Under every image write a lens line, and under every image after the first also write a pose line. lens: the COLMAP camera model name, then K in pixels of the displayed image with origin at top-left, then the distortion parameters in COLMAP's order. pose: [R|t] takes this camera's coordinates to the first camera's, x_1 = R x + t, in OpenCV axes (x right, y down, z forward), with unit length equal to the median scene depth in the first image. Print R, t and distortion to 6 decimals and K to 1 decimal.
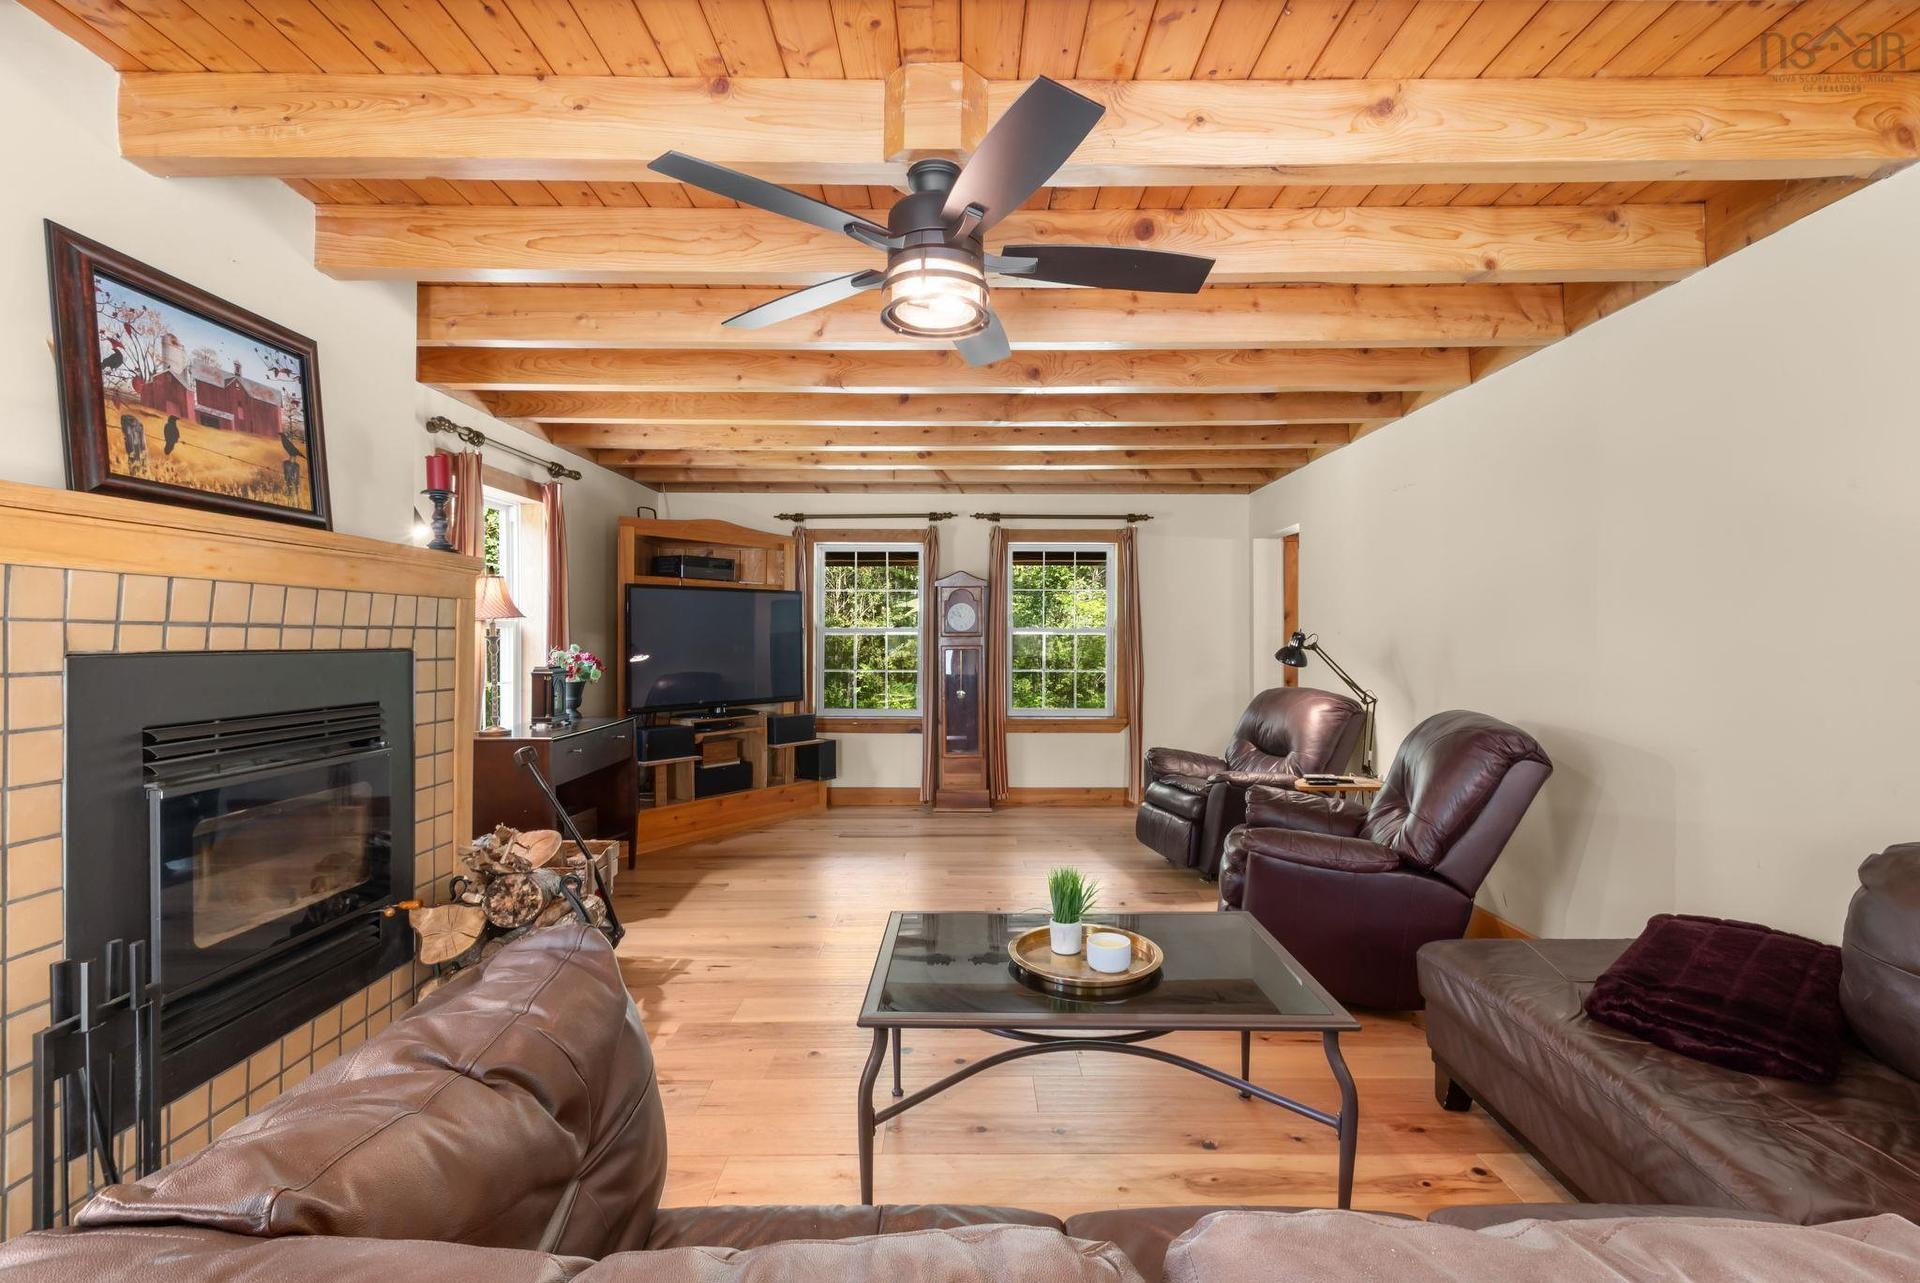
lens RADIAL K [[844.6, 0, 965.3], [0, 844.6, 633.0], [0, 0, 1]] dist [0.001342, -0.005008]
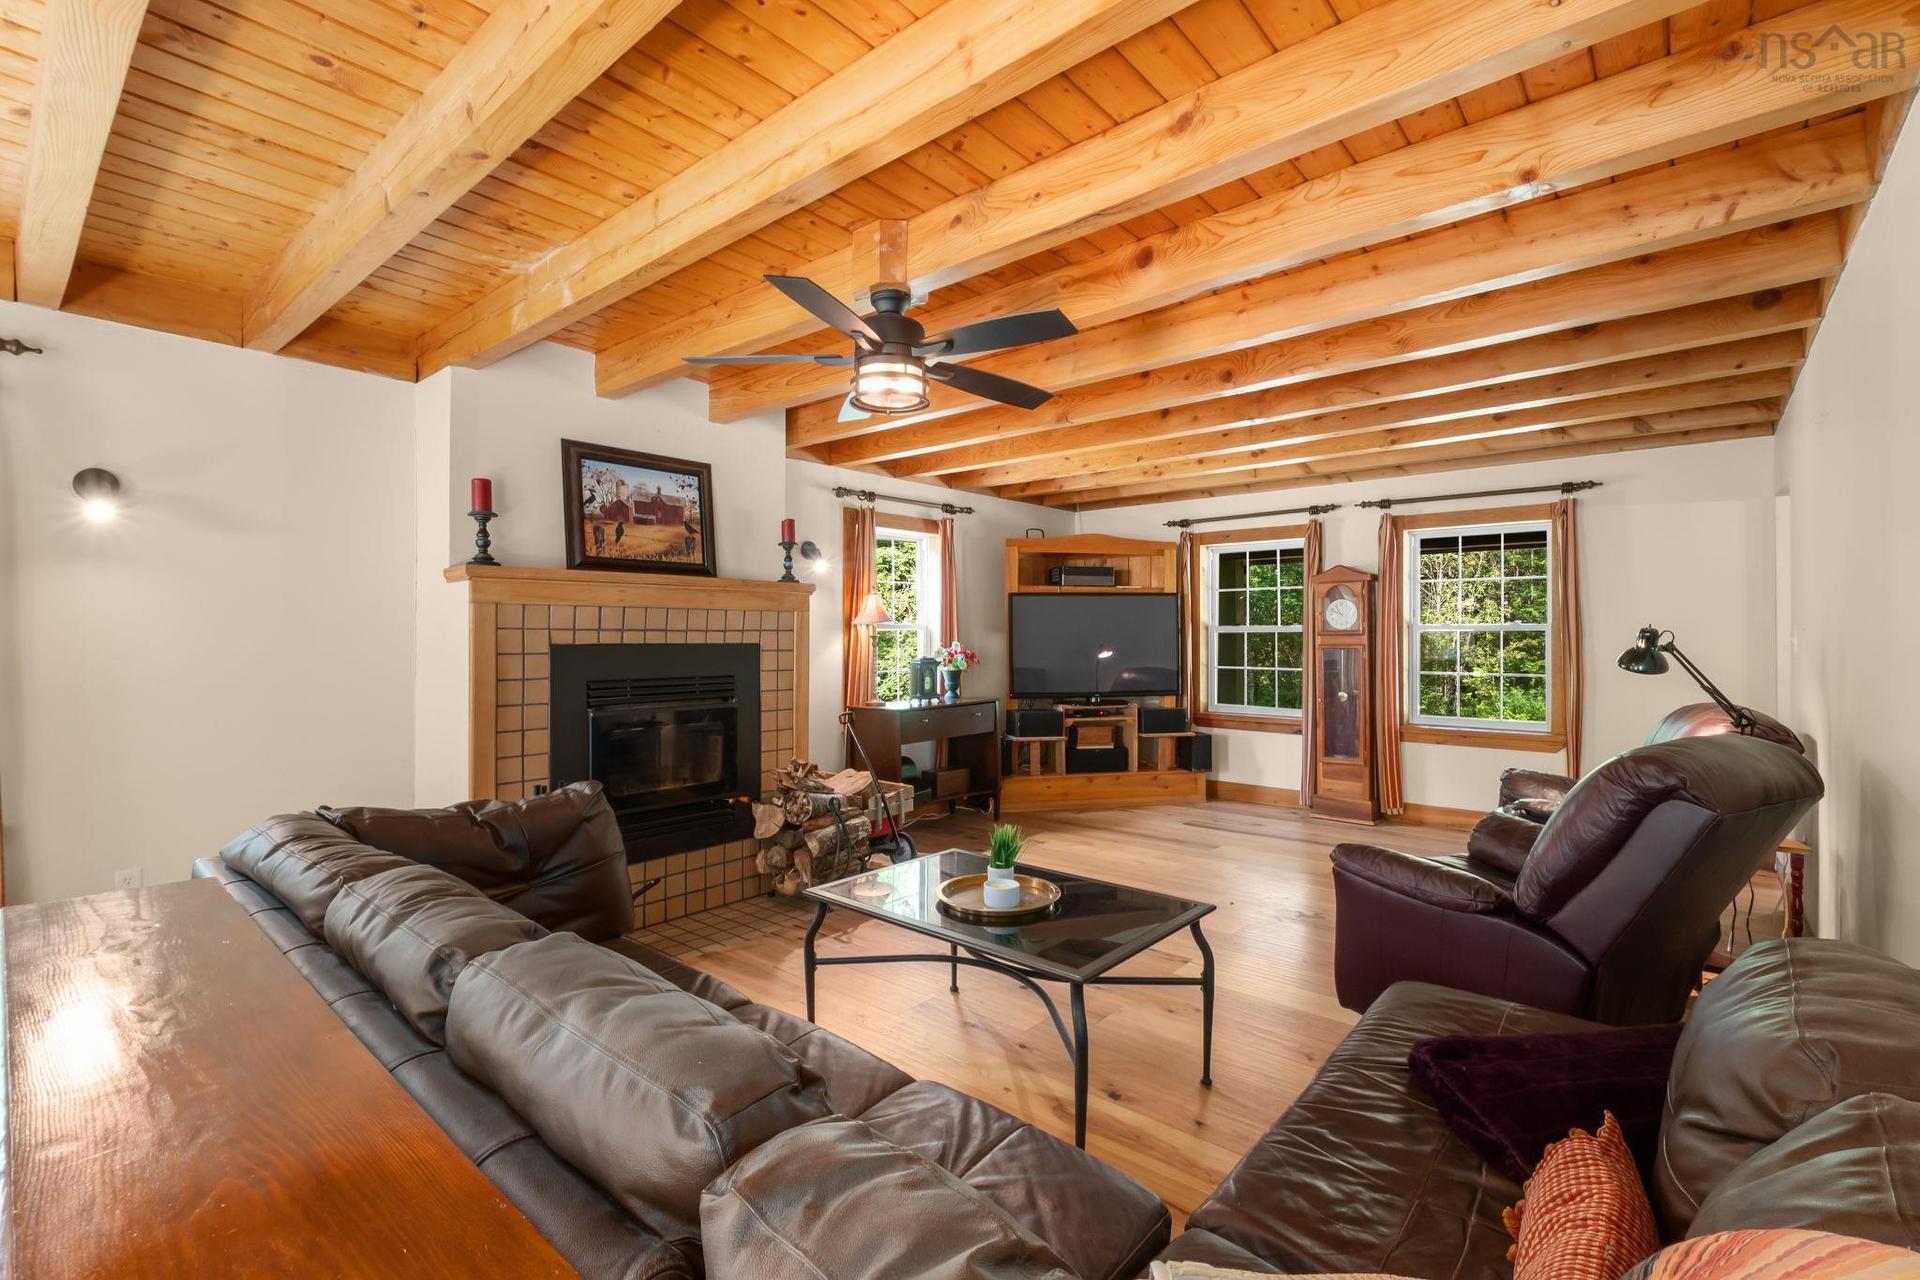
lens RADIAL K [[844.6, 0, 965.3], [0, 844.6, 631.5], [0, 0, 1]] dist [0.001342, -0.005008]
pose [[0.760736, -0.004873, -0.649043, 0.421785], [0.004959, 0.999986, -0.001695, 0.000077], [0.649043, -0.001929, 0.760749, 0.017440]]
